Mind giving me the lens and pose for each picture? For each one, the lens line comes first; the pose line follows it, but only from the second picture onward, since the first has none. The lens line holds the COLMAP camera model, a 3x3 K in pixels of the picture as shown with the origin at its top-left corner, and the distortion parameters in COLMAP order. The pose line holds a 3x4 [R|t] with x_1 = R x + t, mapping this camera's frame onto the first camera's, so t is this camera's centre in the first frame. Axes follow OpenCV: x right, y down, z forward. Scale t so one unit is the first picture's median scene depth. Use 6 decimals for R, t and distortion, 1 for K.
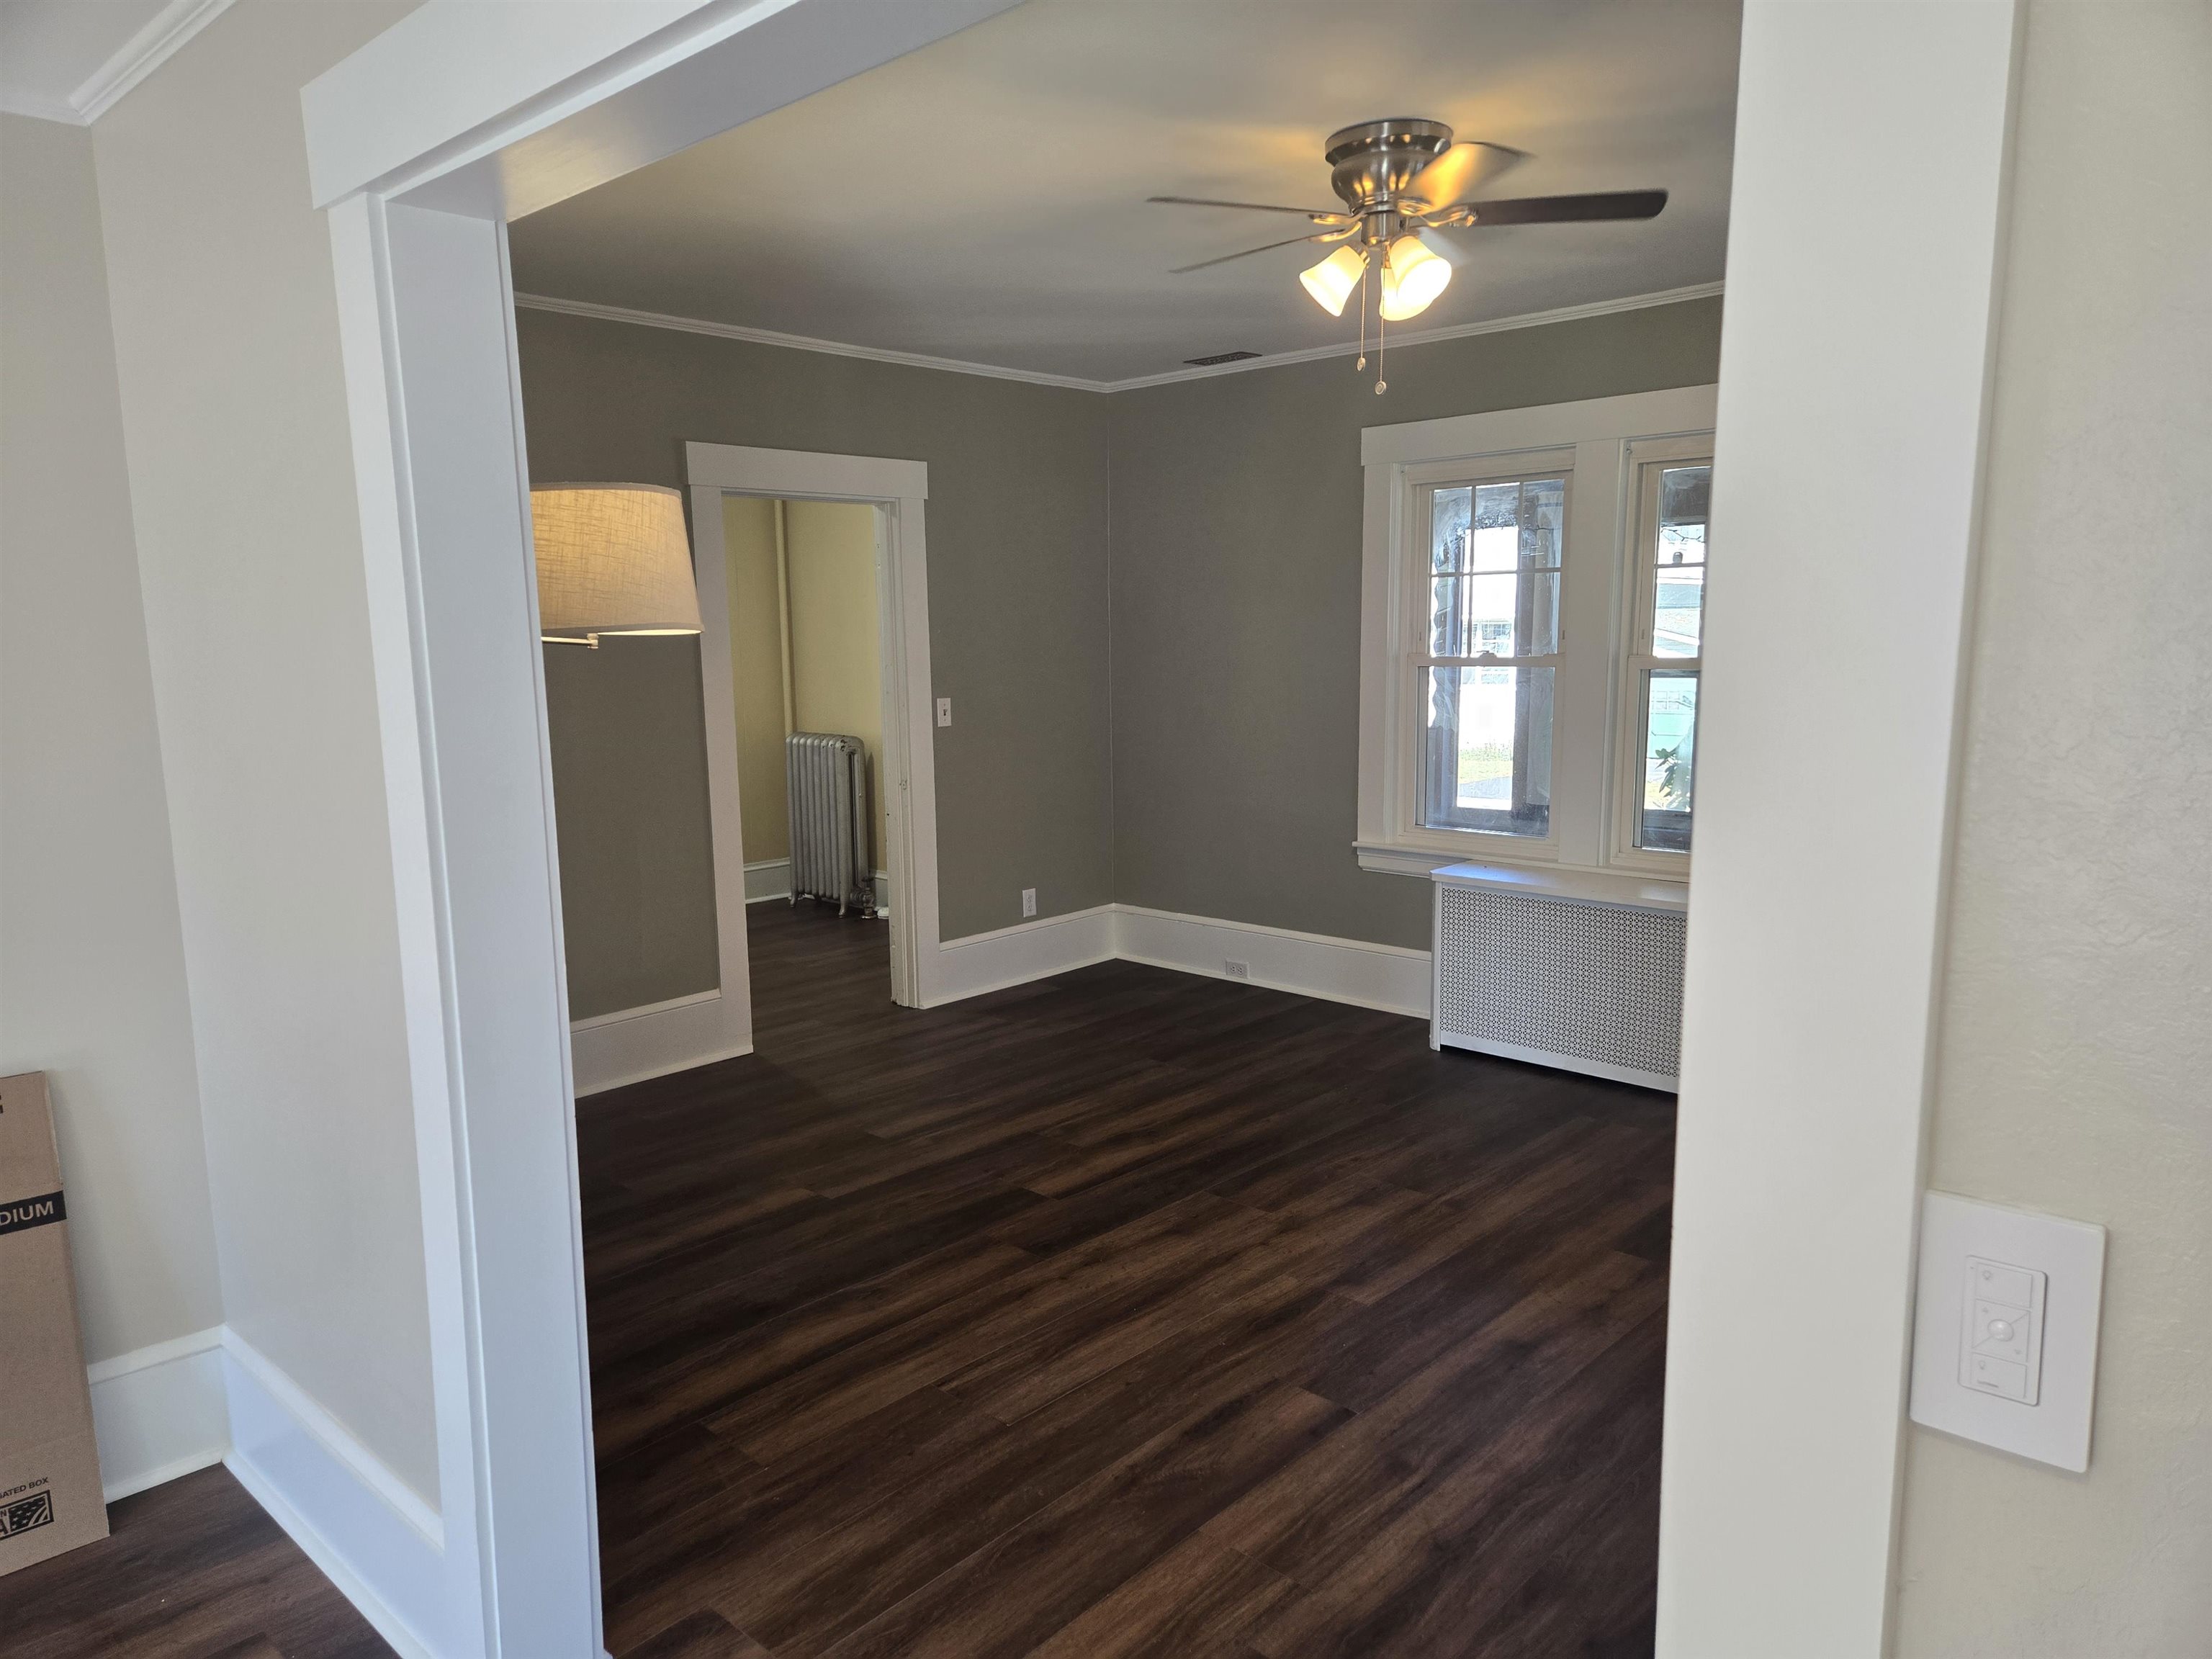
lens RADIAL K [[1474.7, 0, 1109.5], [0, 1474.7, 833.3], [0, 0, 1]] dist [0.090755, -0.066527]
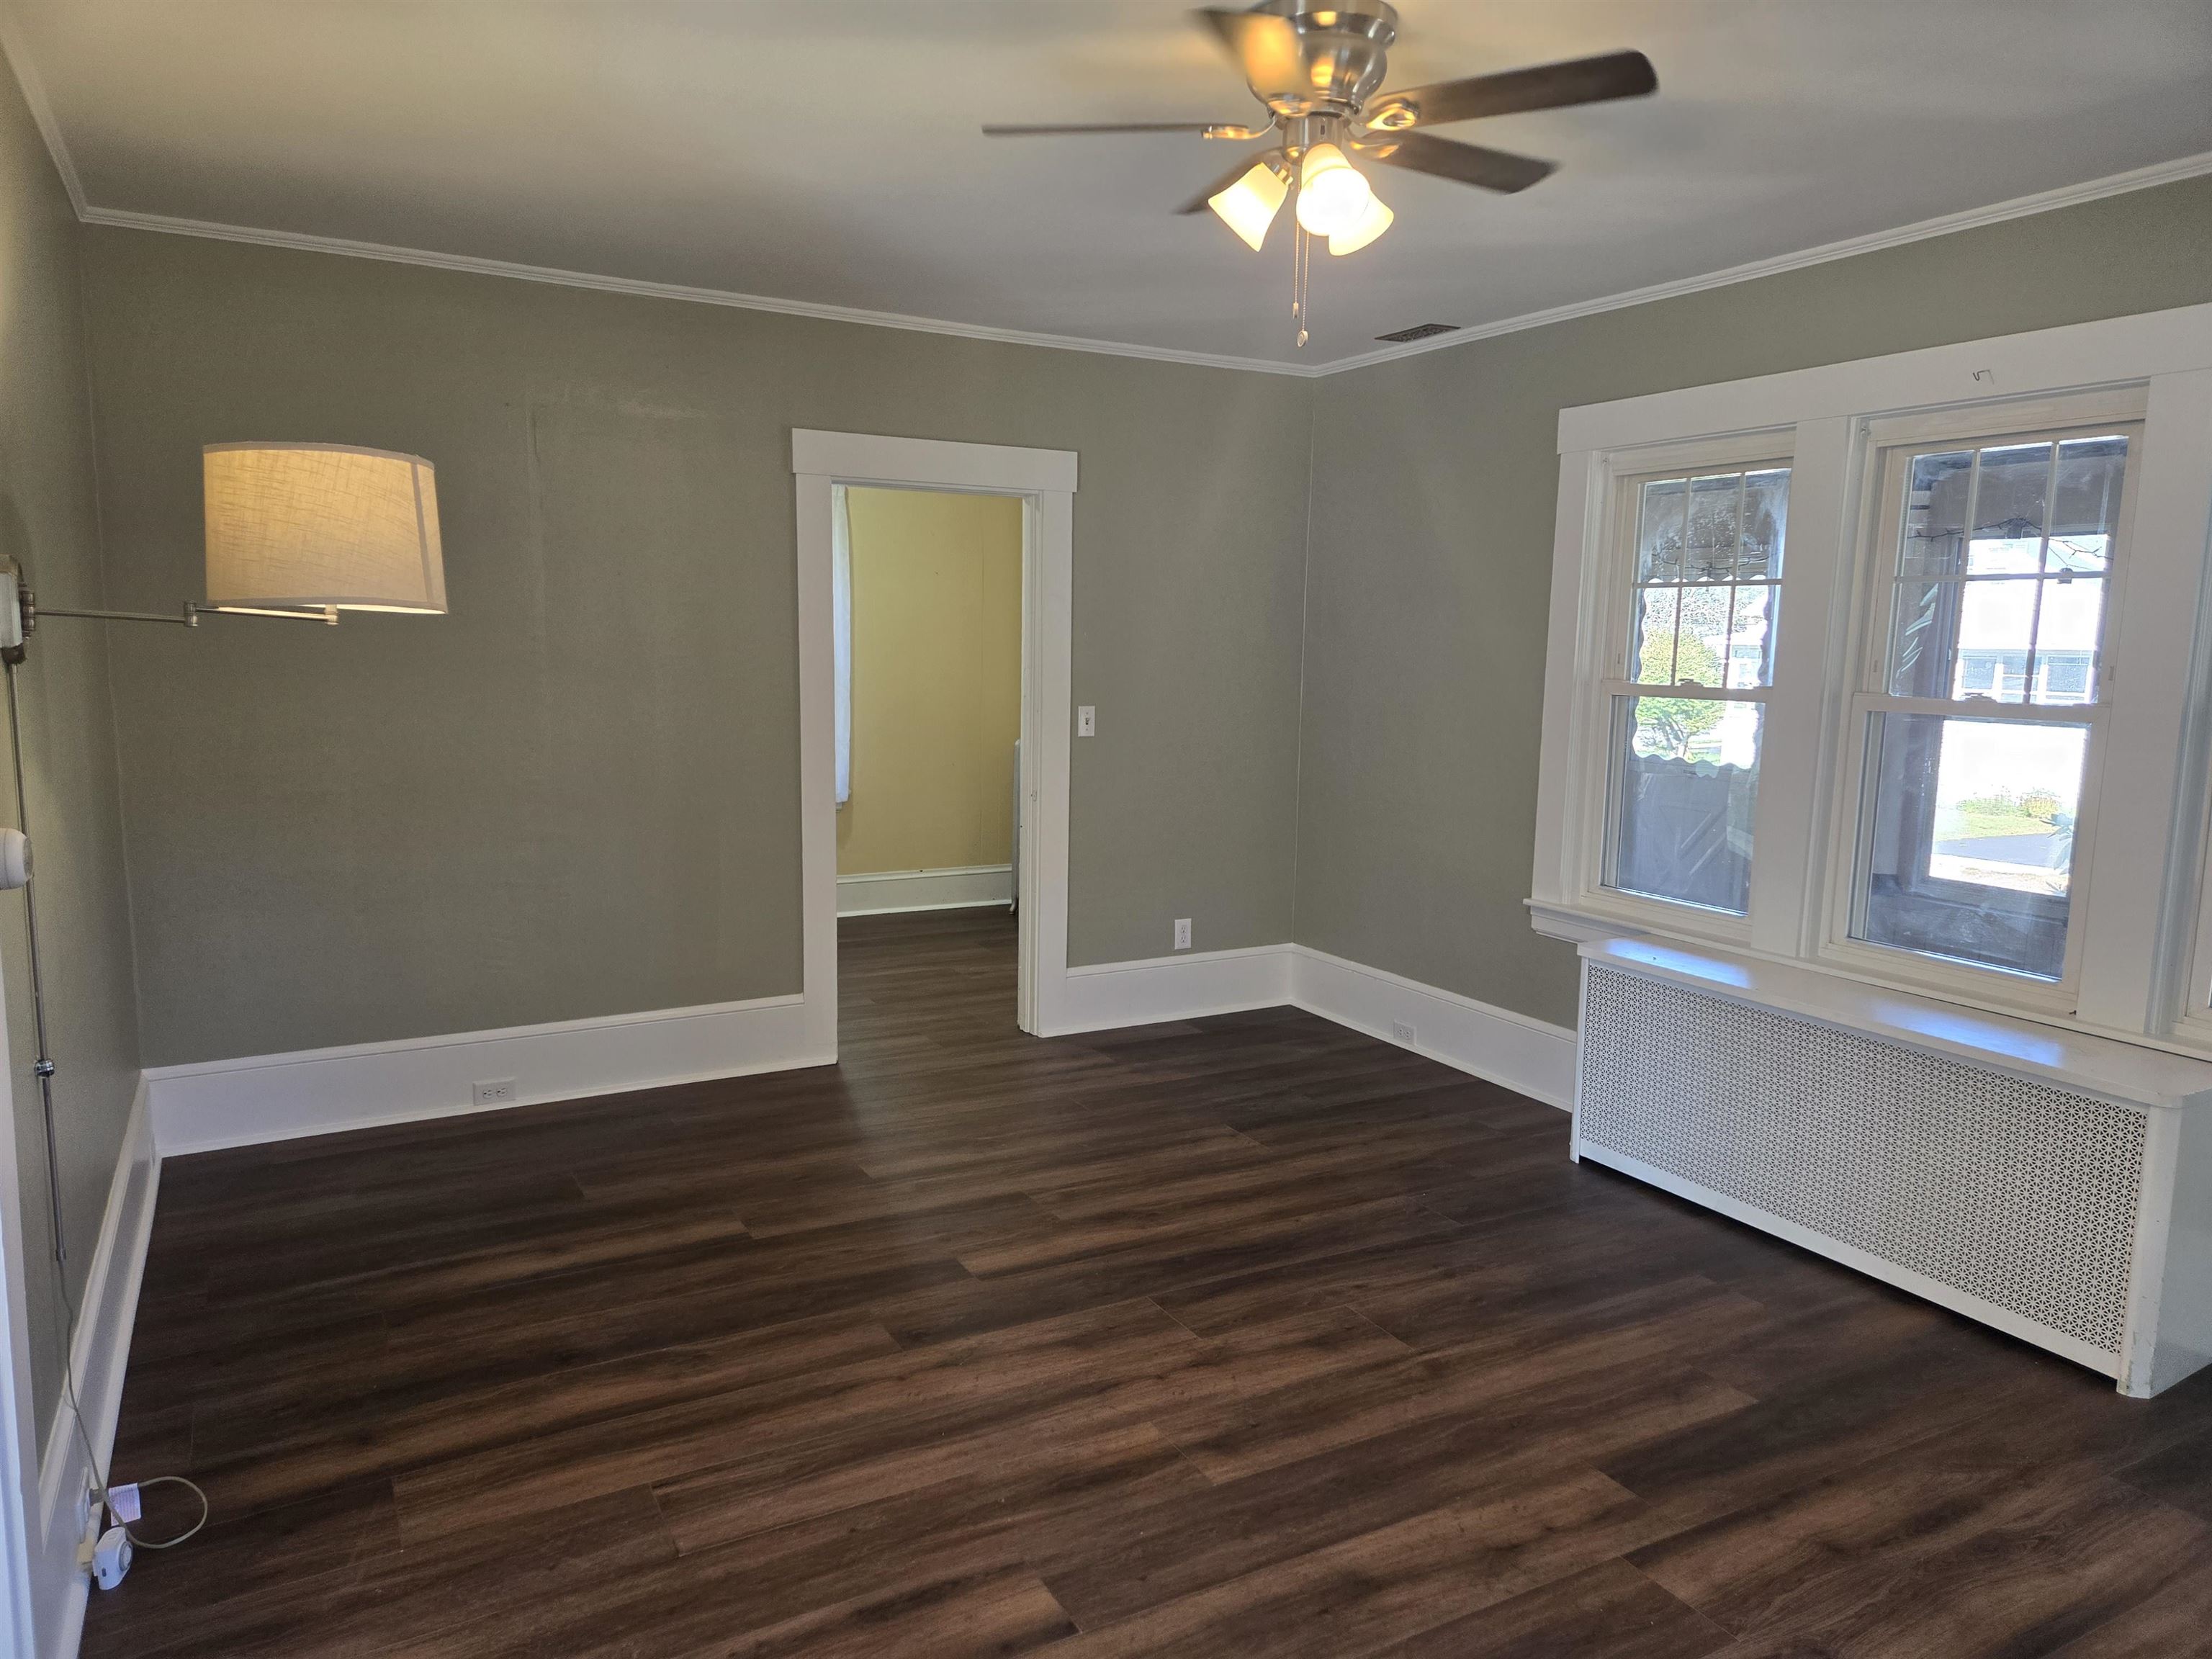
lens RADIAL K [[1483.9, 0, 1123.2], [0, 1483.9, 827.9], [0, 0, 1]] dist [0.084013, -0.068114]
pose [[0.953503, 0.073274, -0.292342, 0.265961], [-0.076666, 0.997057, -0.000146, -0.023522], [0.291470, 0.022551, 0.956314, 0.163899]]
